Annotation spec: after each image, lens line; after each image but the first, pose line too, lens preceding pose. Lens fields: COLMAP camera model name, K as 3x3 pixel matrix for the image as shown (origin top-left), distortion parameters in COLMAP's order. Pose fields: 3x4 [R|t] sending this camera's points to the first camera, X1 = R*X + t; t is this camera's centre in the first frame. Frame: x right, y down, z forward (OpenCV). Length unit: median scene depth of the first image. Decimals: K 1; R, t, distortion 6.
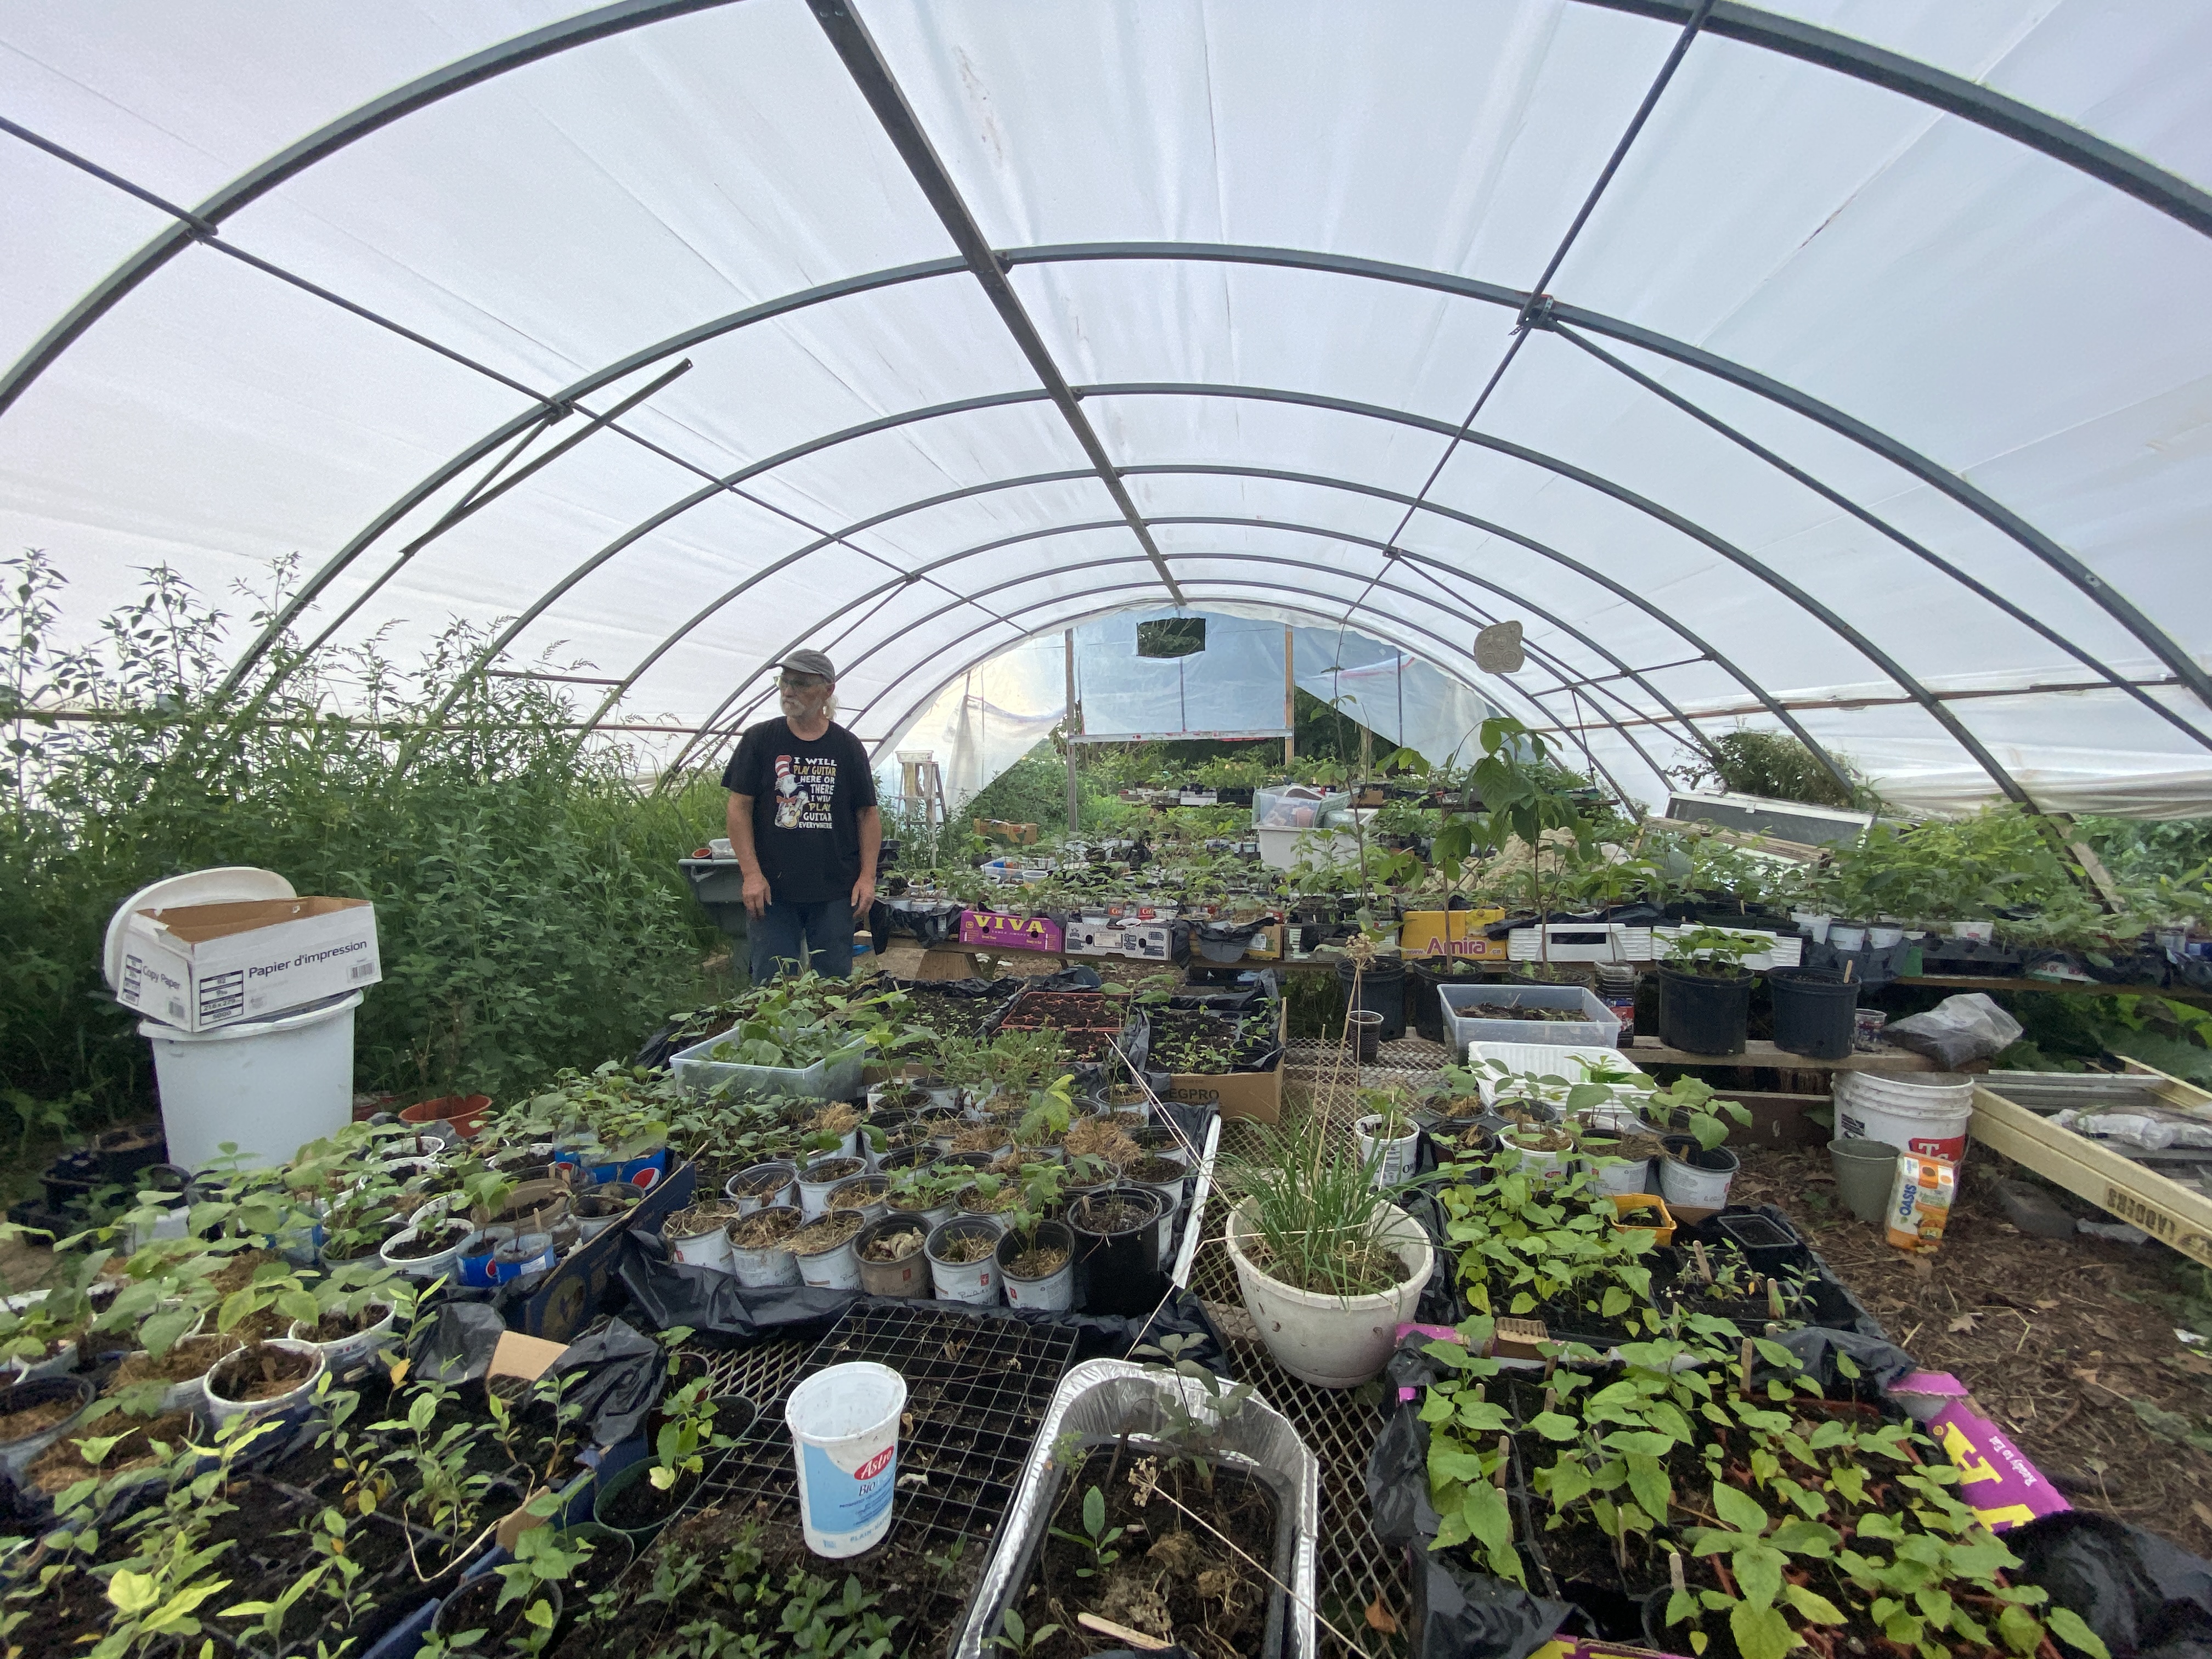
lens RADIAL K [[895.4, 0, 1084.3], [0, 895.4, 843.8], [0, 0, 1]] dist [0.016246, -0.000120]
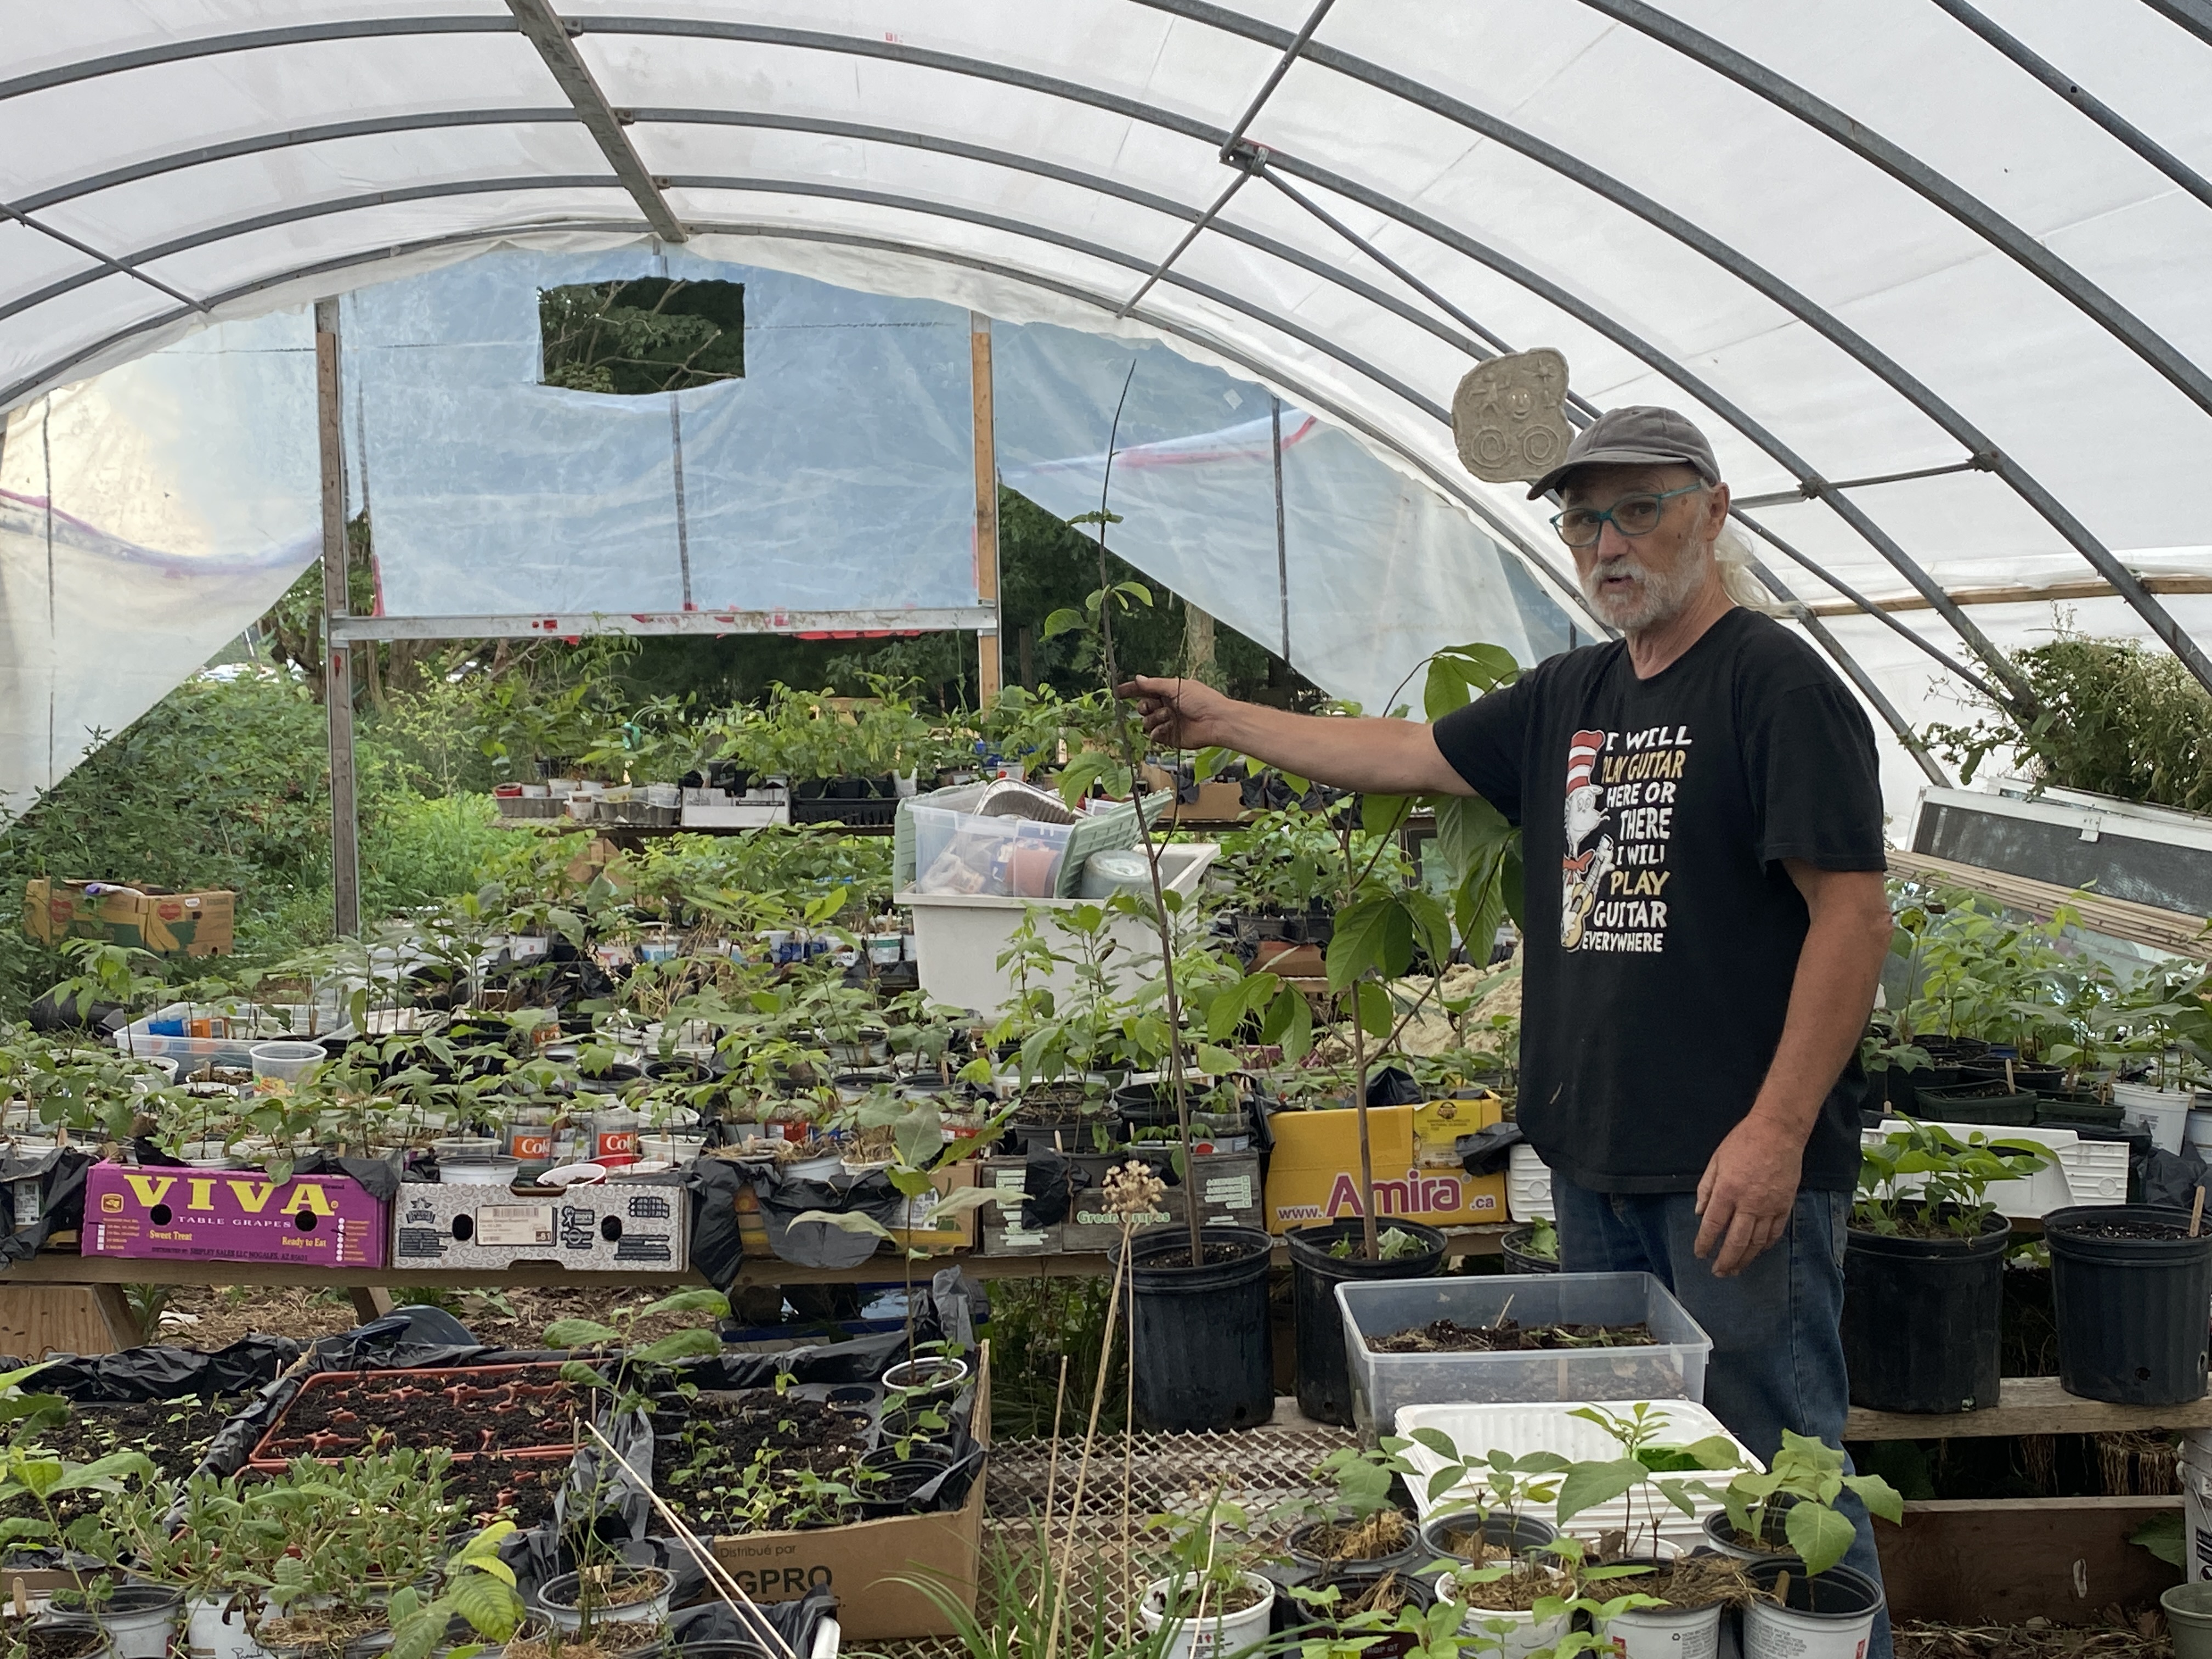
lens RADIAL K [[2747.4, 0, 1106.0], [0, 2747.4, 829.5], [0, 0, 1]] dist [0.200939, -0.657857]
pose [[0.965051, -0.012501, 0.261765, -0.049698], [0.022125, 0.999182, -0.033849, -0.015667], [-0.261128, 0.038458, 0.964538, -0.235570]]
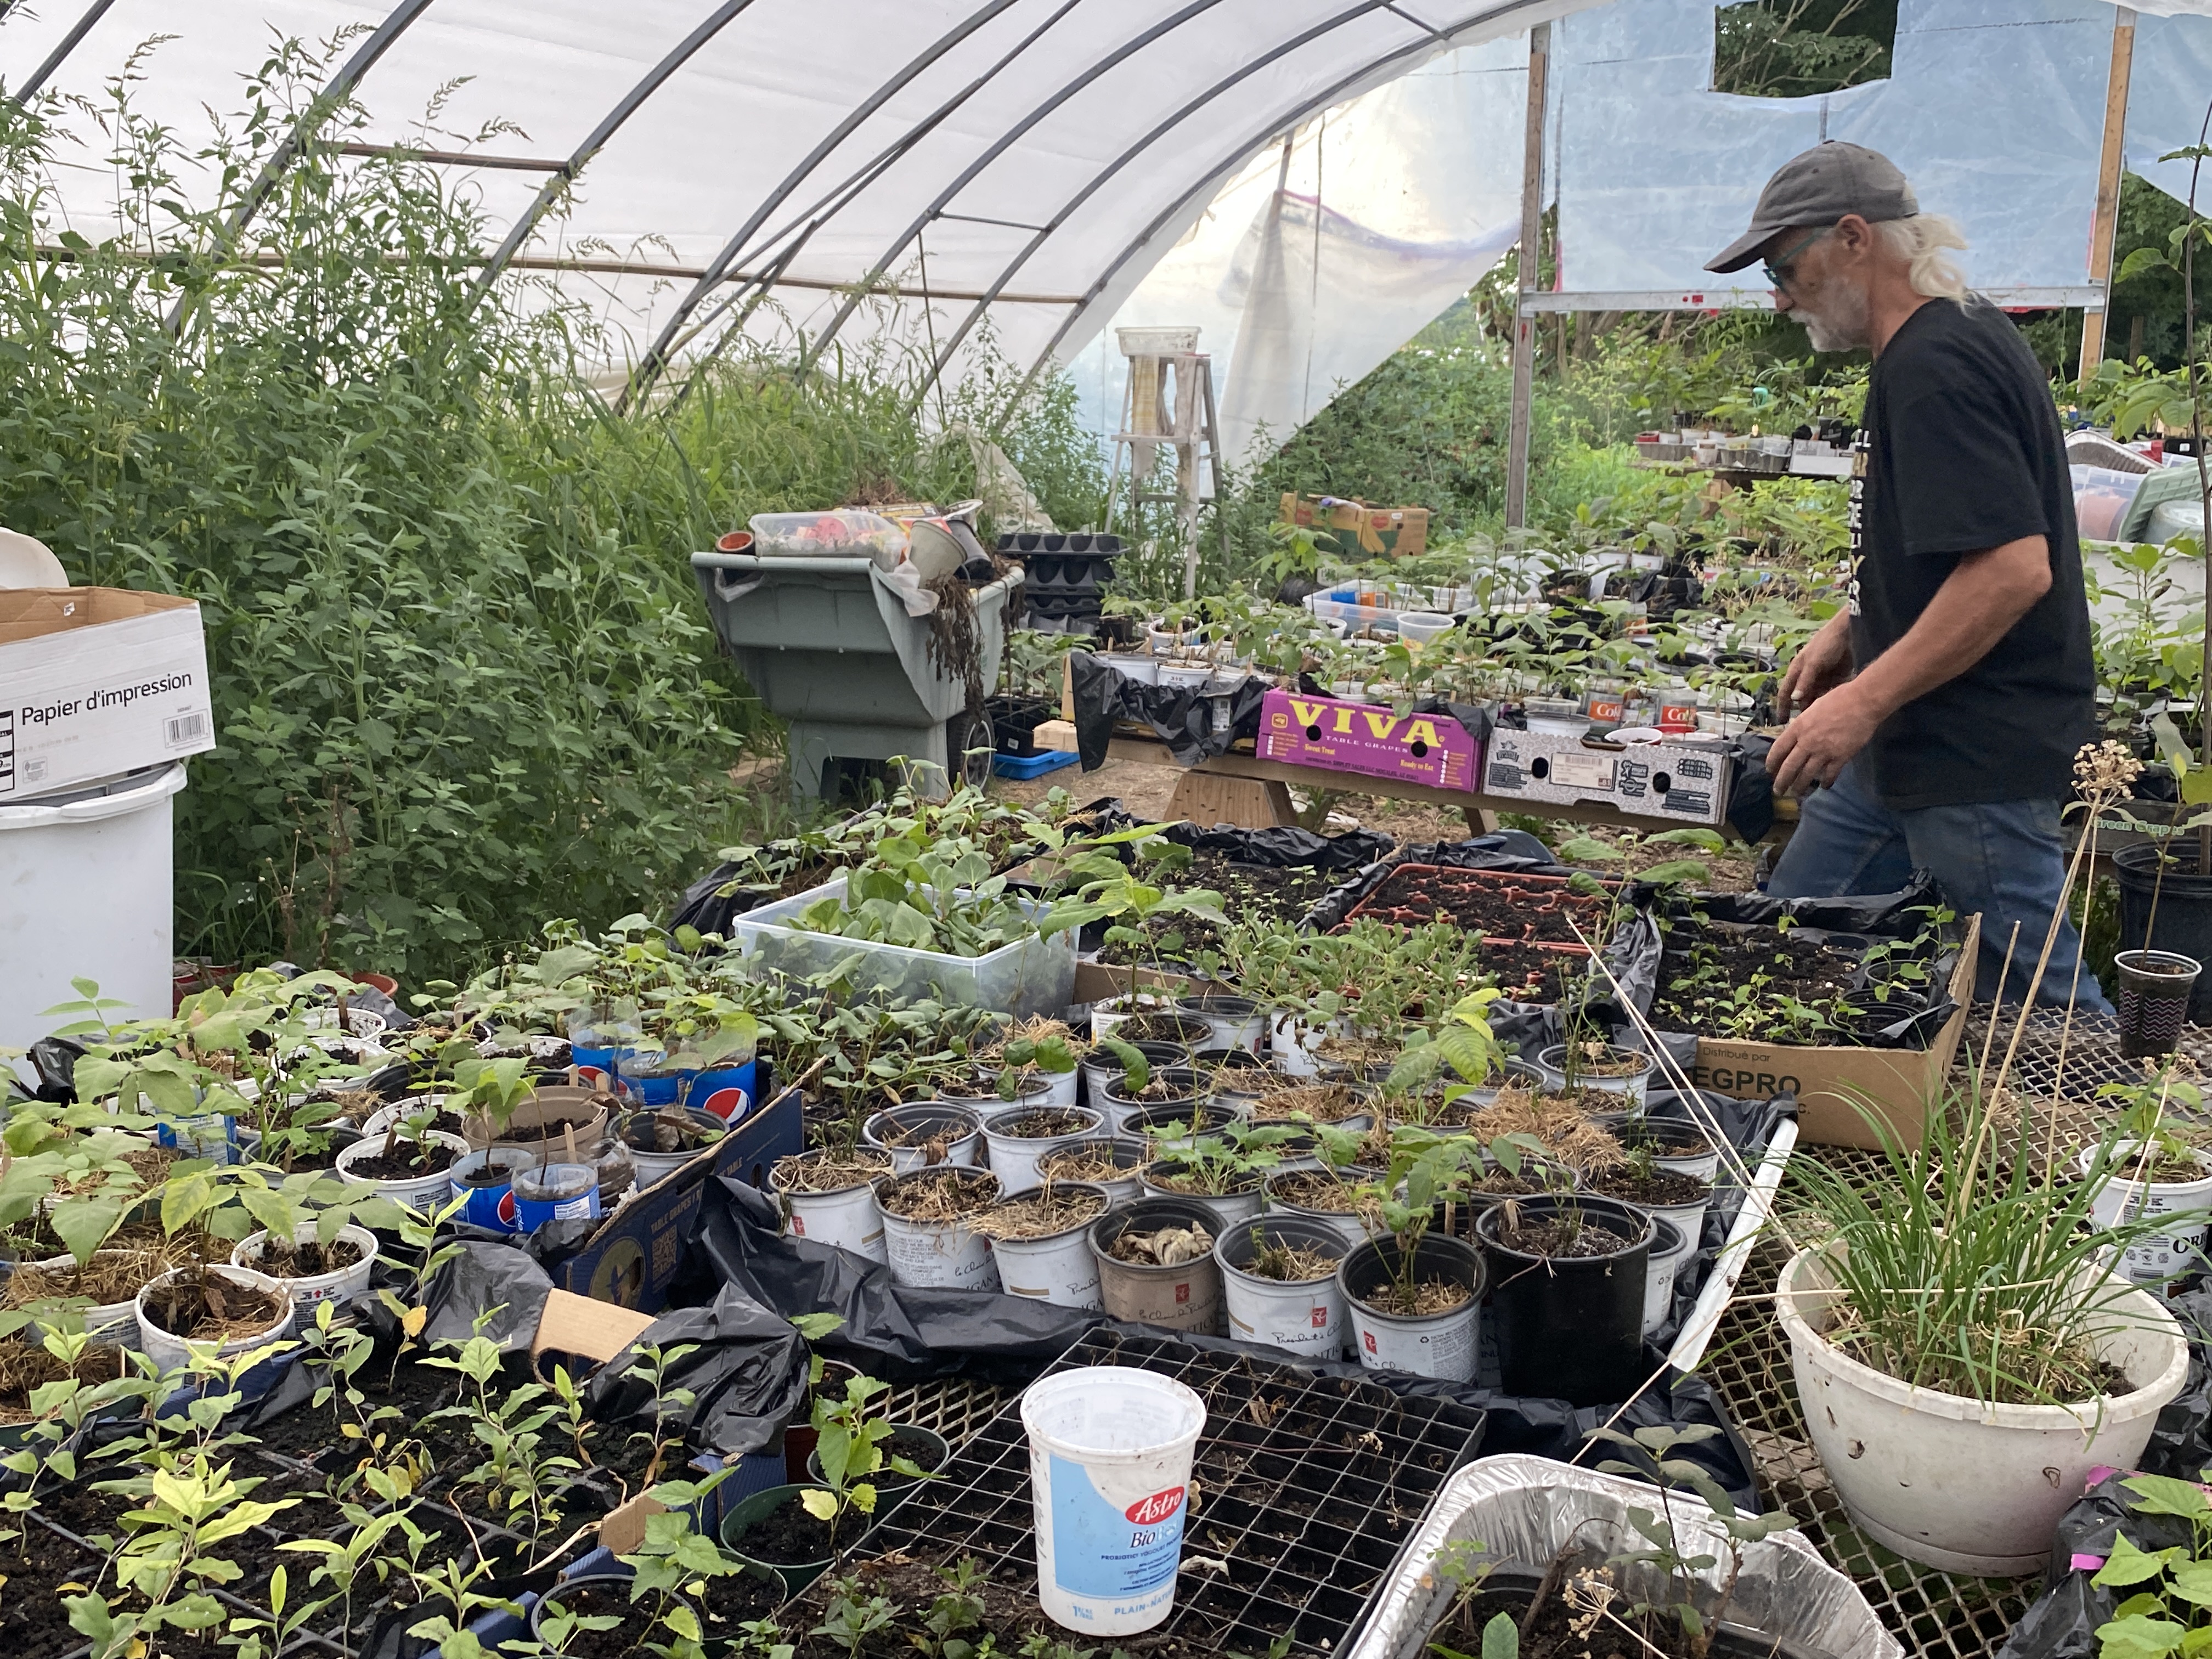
lens RADIAL K [[2124.7, 0, 1098.1], [0, 2124.7, 843.1], [0, 0, 1]] dist [0.148771, -0.354188]
pose [[0.979042, 0.068576, -0.191767, -0.004908], [-0.042435, 0.989628, 0.137245, 0.007083], [0.199190, -0.126231, 0.971797, -0.145744]]
